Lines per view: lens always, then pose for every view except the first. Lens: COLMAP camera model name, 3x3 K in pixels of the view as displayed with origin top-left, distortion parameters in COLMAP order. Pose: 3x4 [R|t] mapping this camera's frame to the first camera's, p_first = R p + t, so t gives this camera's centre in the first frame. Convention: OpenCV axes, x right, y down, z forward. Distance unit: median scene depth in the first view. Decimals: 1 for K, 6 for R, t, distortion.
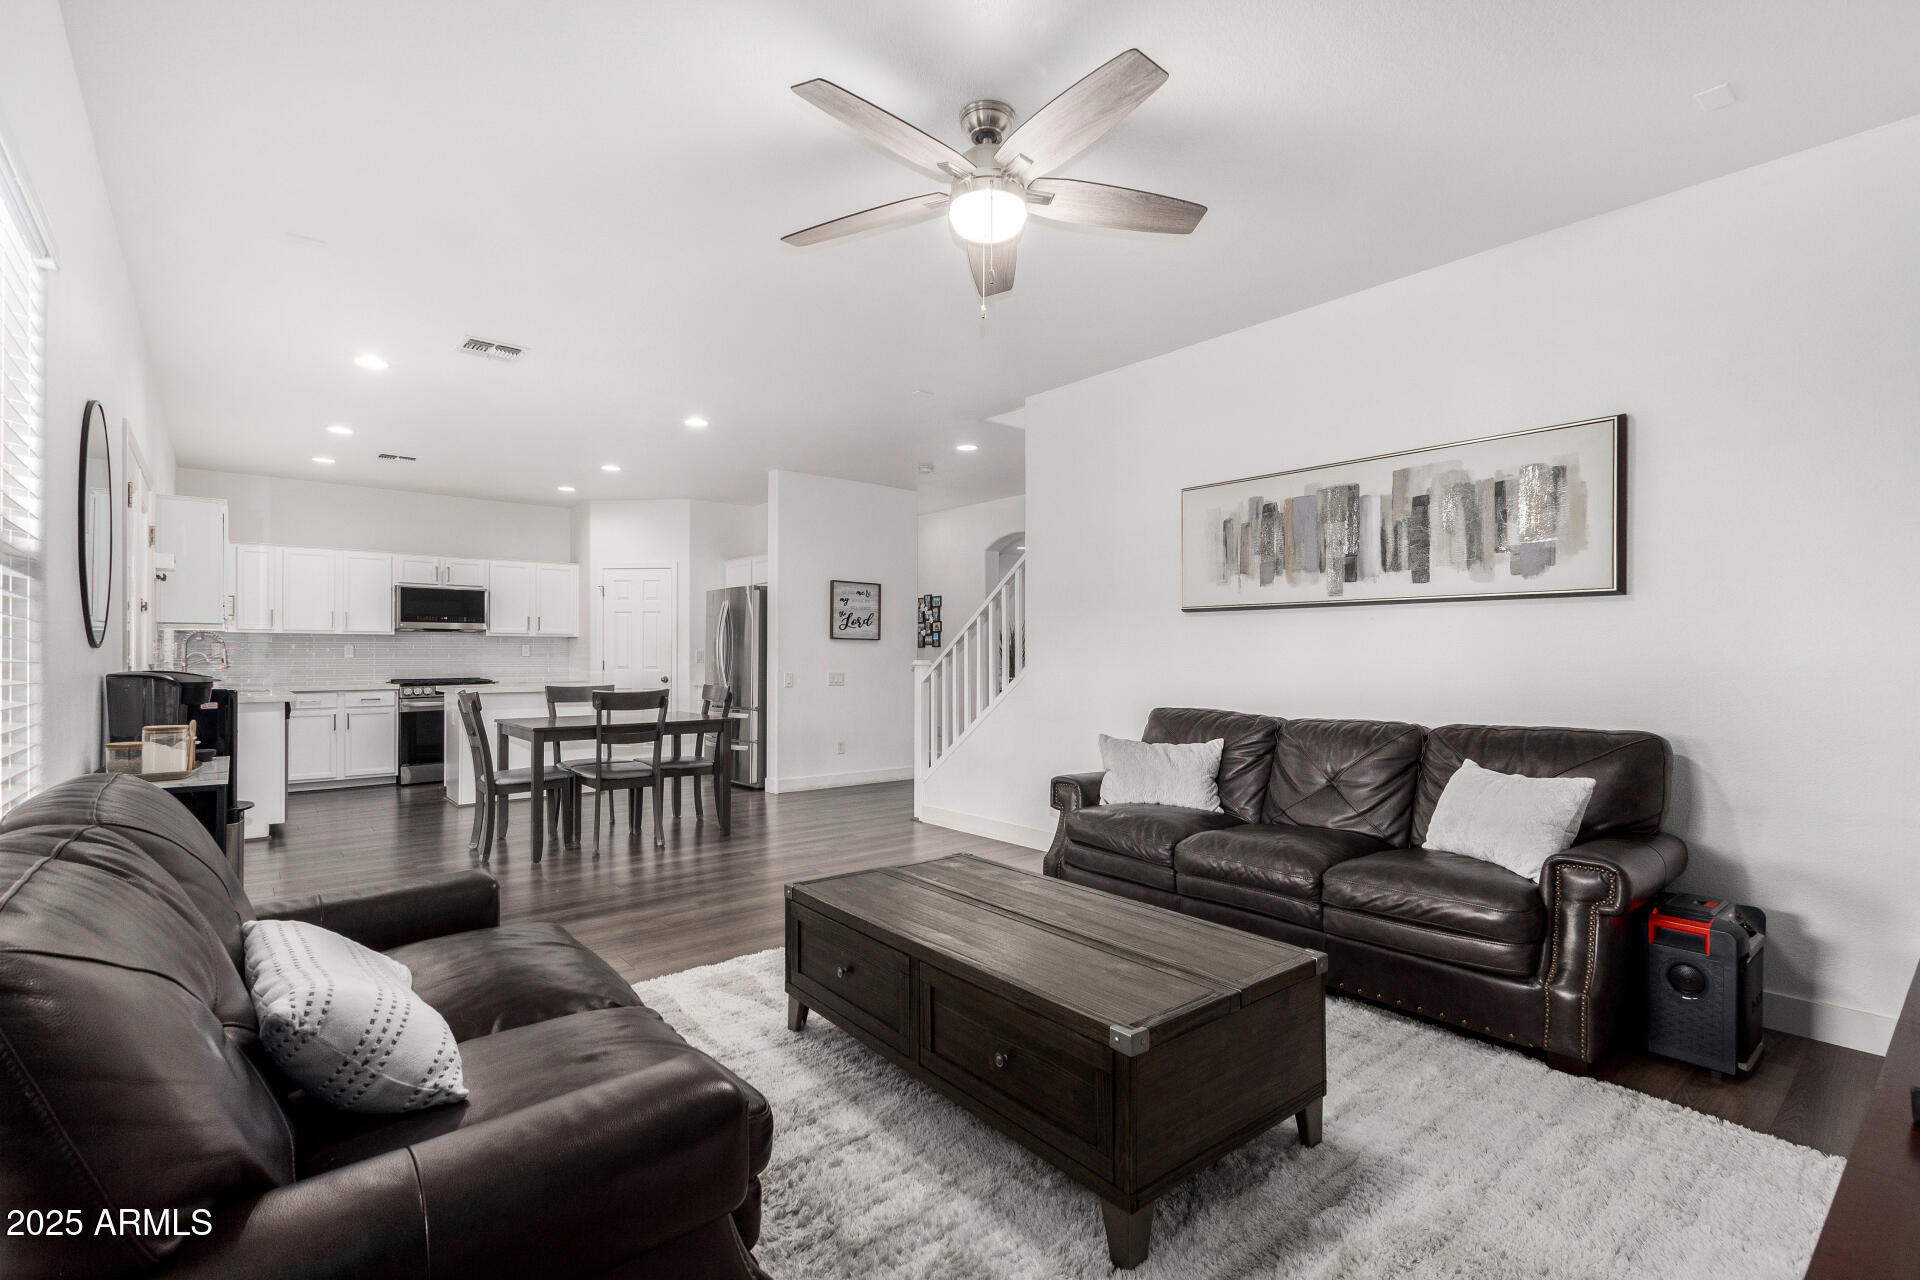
lens RADIAL K [[871.6, 0, 966.4], [0, 871.6, 661.4], [0, 0, 1]] dist [0.001802, -0.000099]
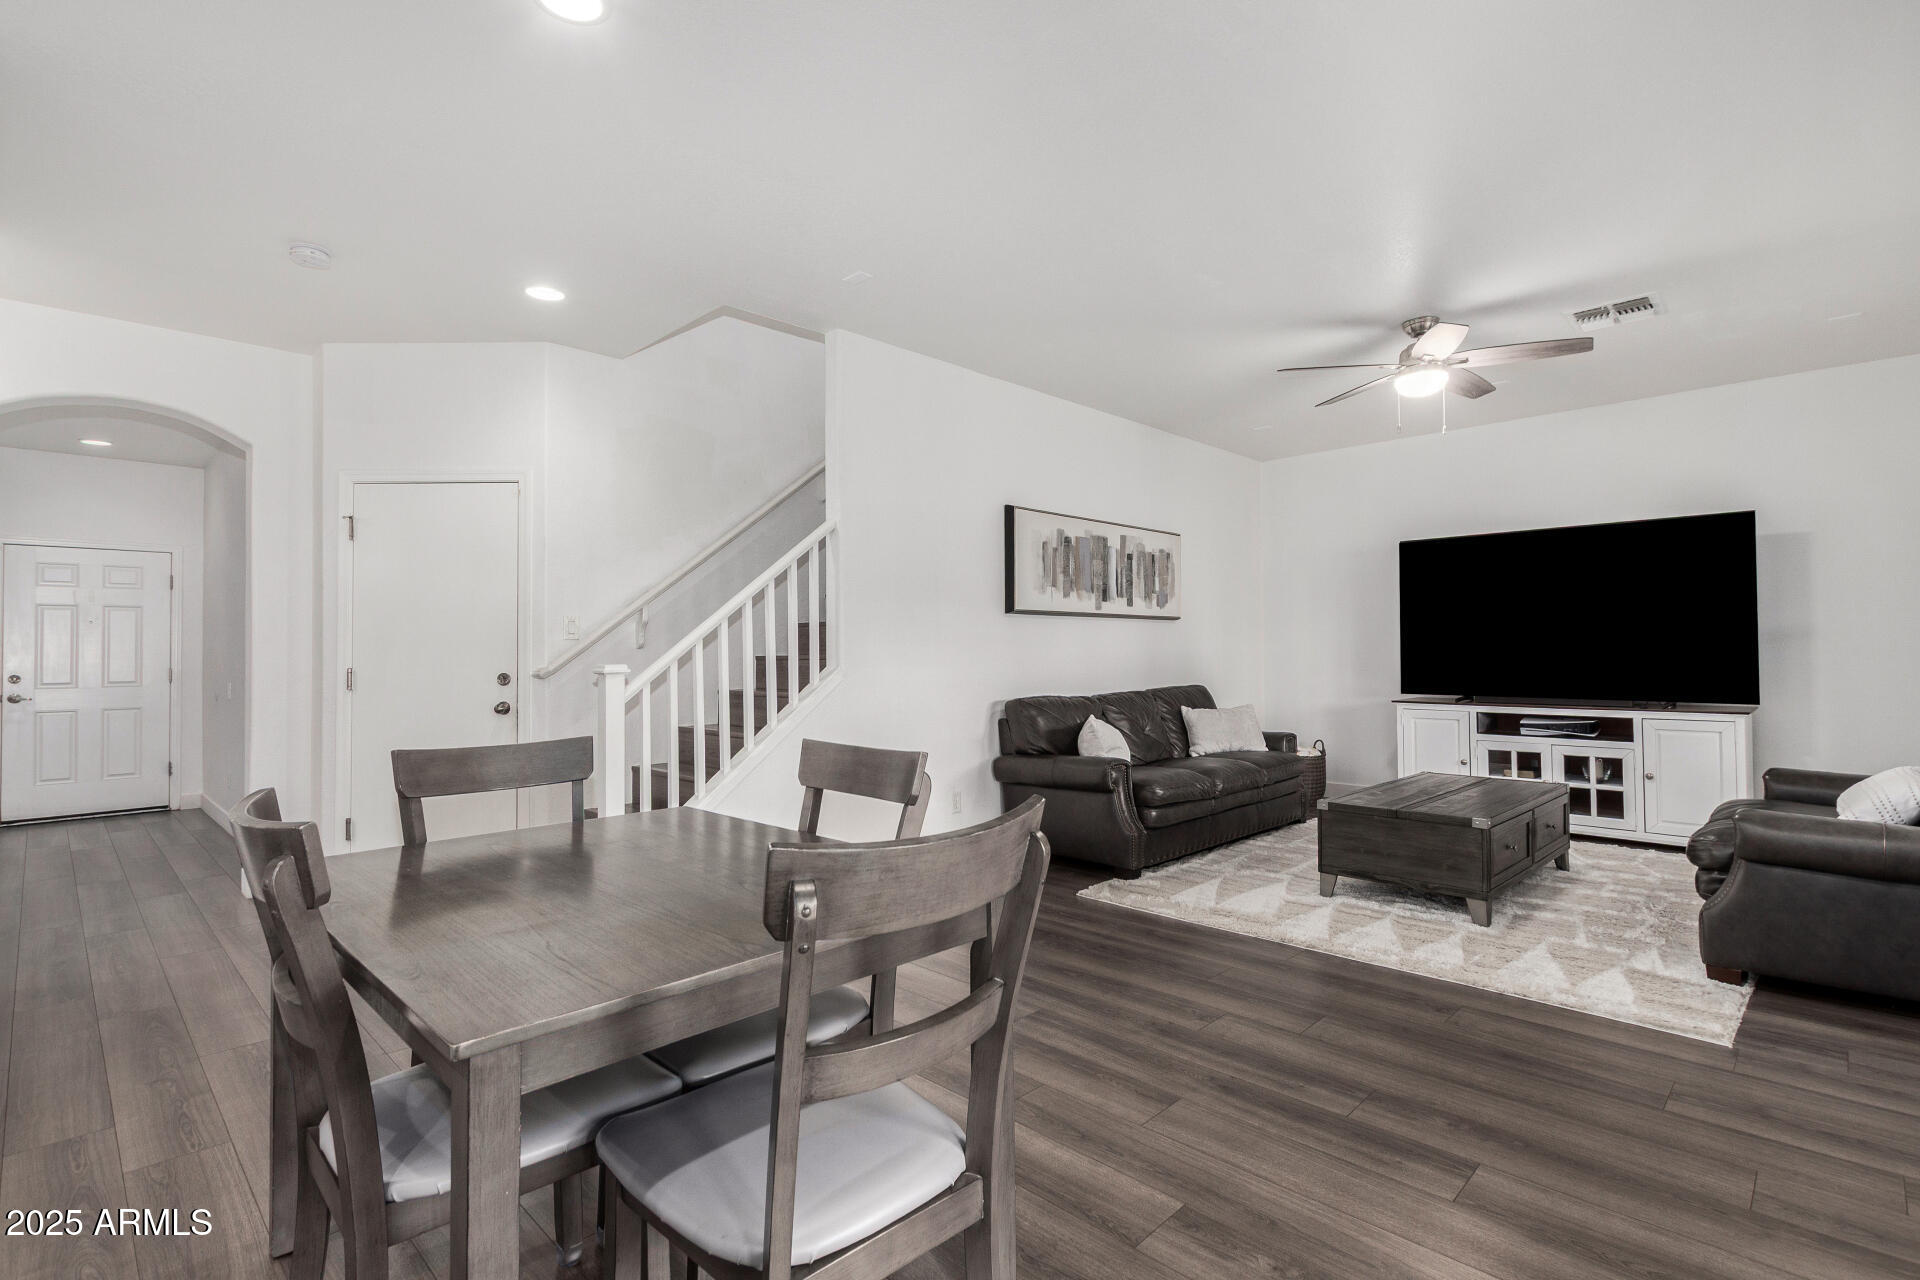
lens RADIAL K [[898.1, 0, 1002.9], [0, 898.1, 643.9], [0, 0, 1]] dist [-0.000167, -0.000209]
pose [[-0.123131, 0.005948, 0.992373, -1.017473], [0.014436, 0.999887, -0.004202, -0.013336], [-0.992285, 0.013808, -0.123203, 1.293859]]
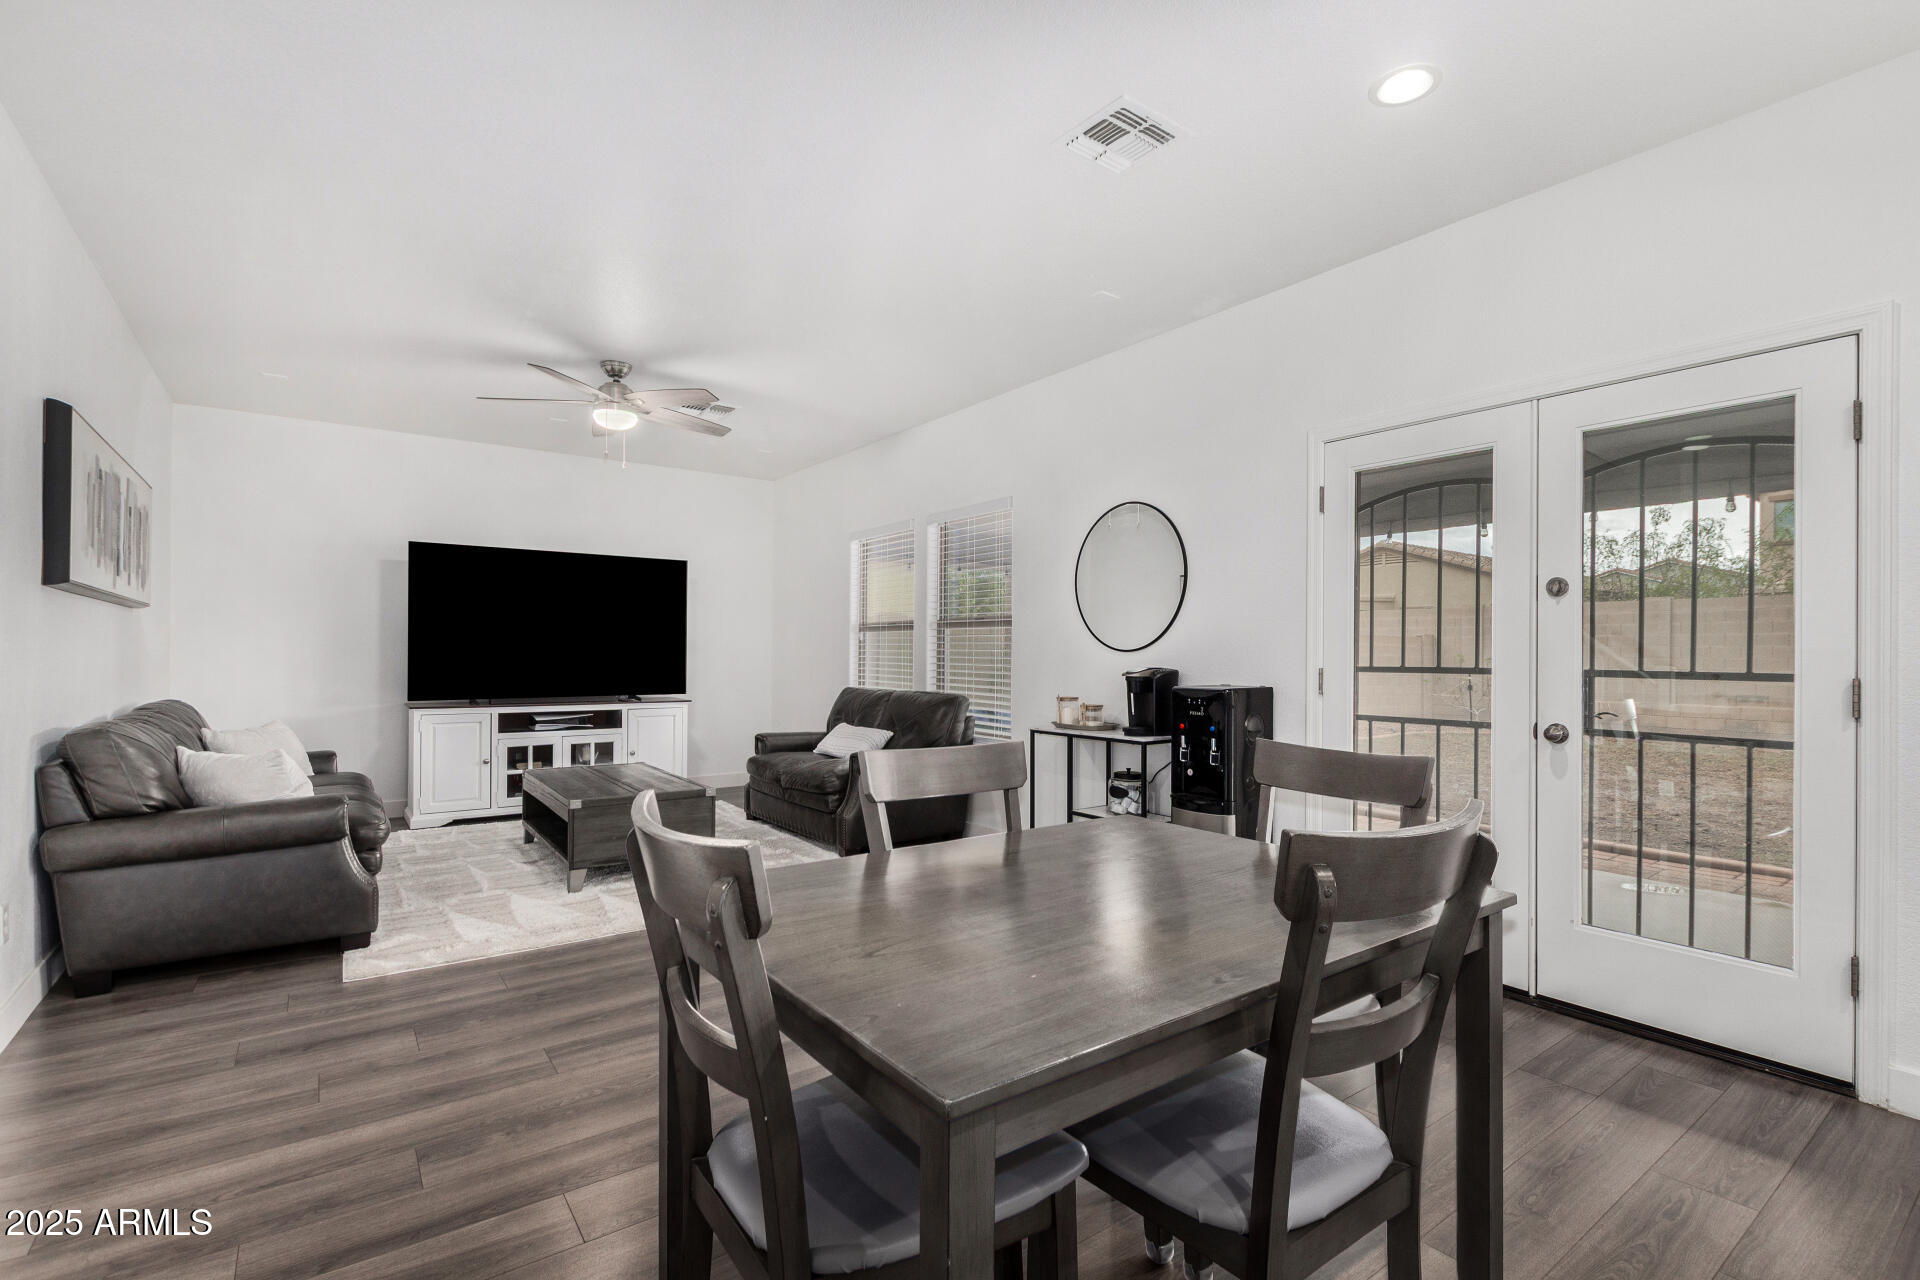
lens RADIAL K [[856.0, 0, 958.1], [0, 856.0, 650.5], [0, 0, 1]] dist [0.001373, 0.000298]
pose [[-0.997603, -0.005830, 0.068952, -0.544578], [-0.005764, 0.999983, 0.001158, -0.012958], [-0.068958, 0.000758, -0.997619, 1.802190]]
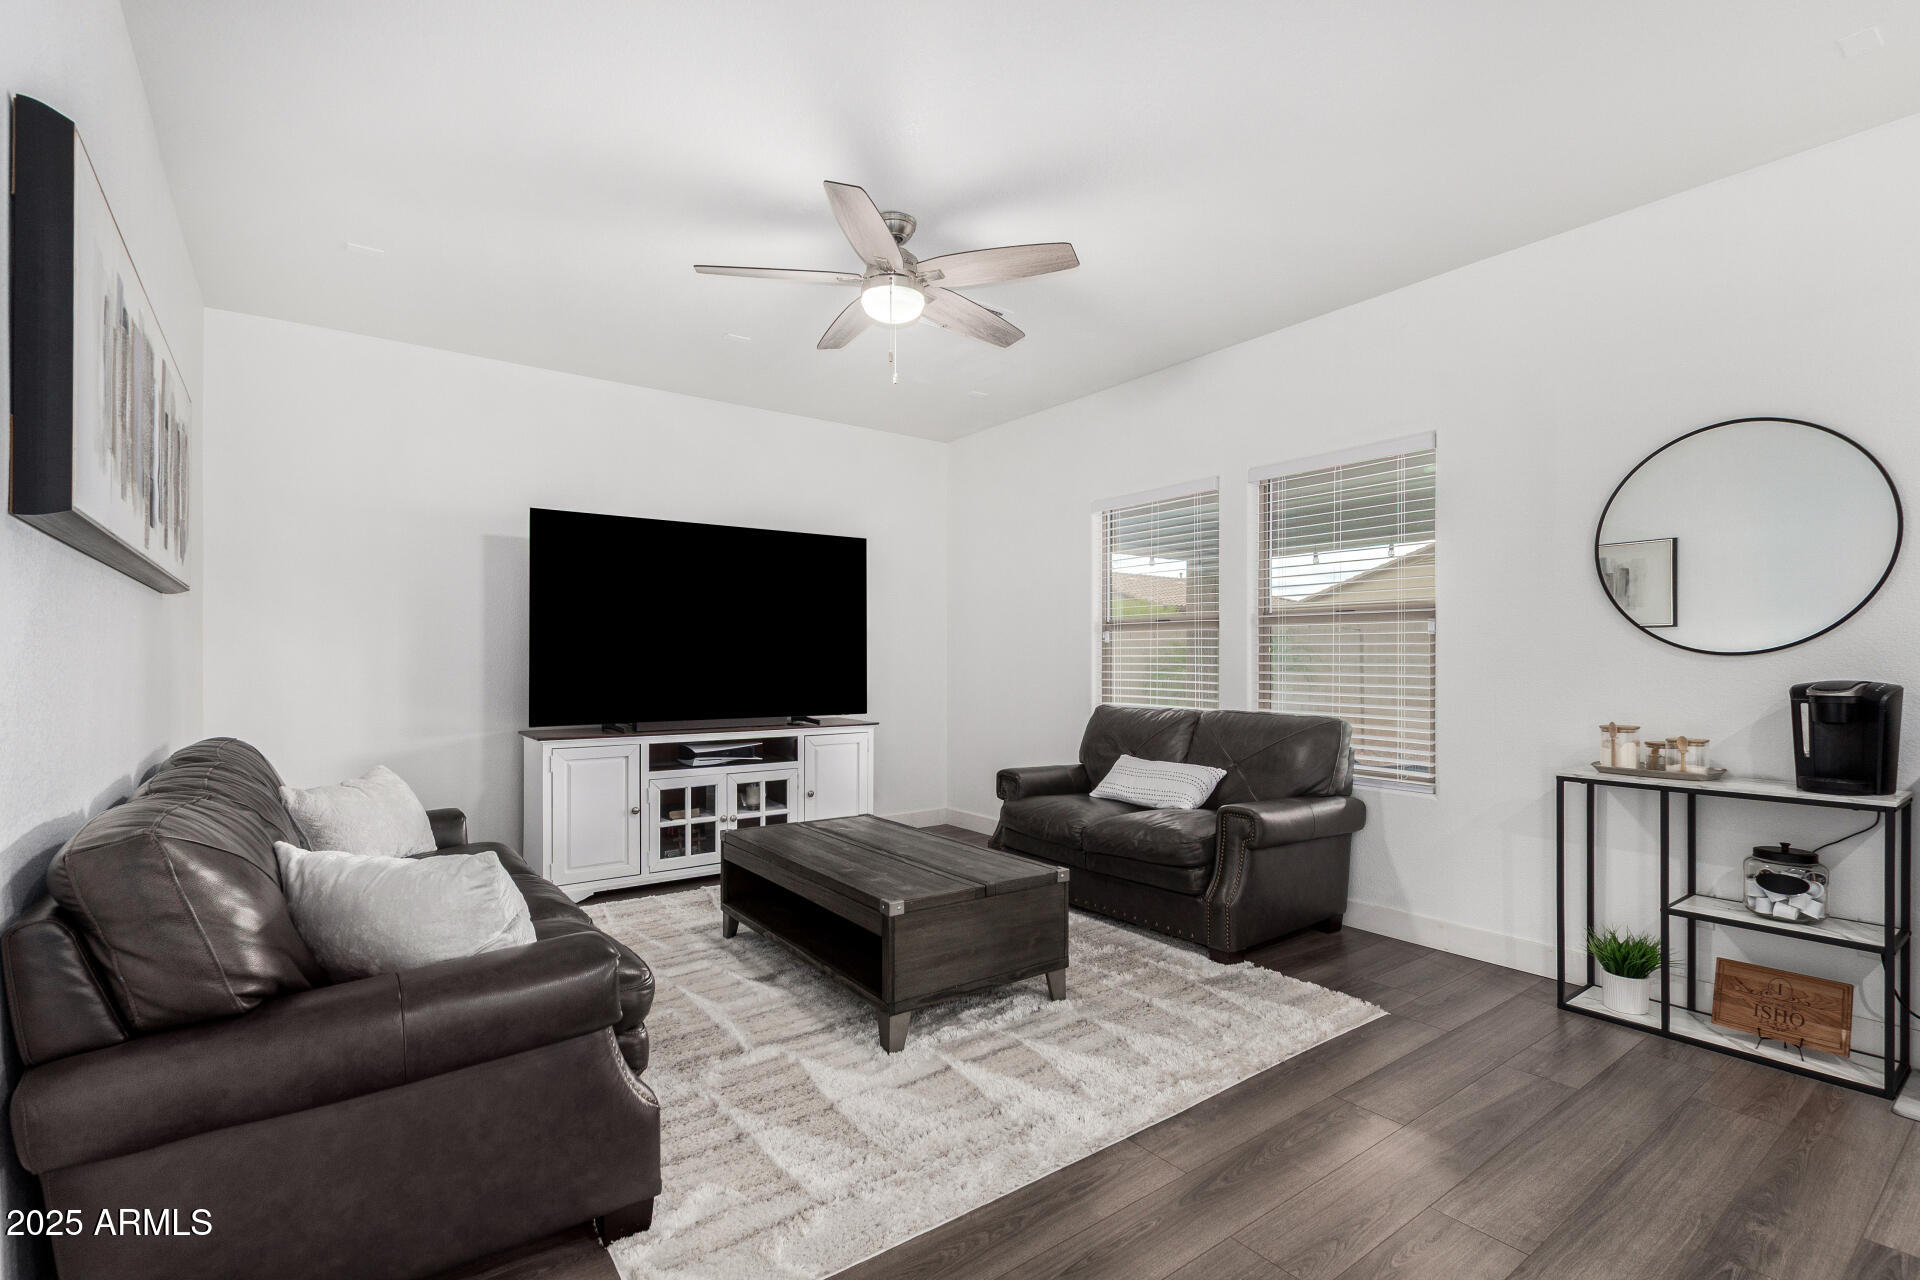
lens RADIAL K [[871.6, 0, 966.4], [0, 871.6, 661.4], [0, 0, 1]] dist [0.001802, -0.000099]
pose [[-0.997951, -0.000985, 0.063979, -0.100240], [-0.000612, 0.999983, 0.005853, -0.009371], [-0.063984, 0.005801, -0.997934, 1.436376]]
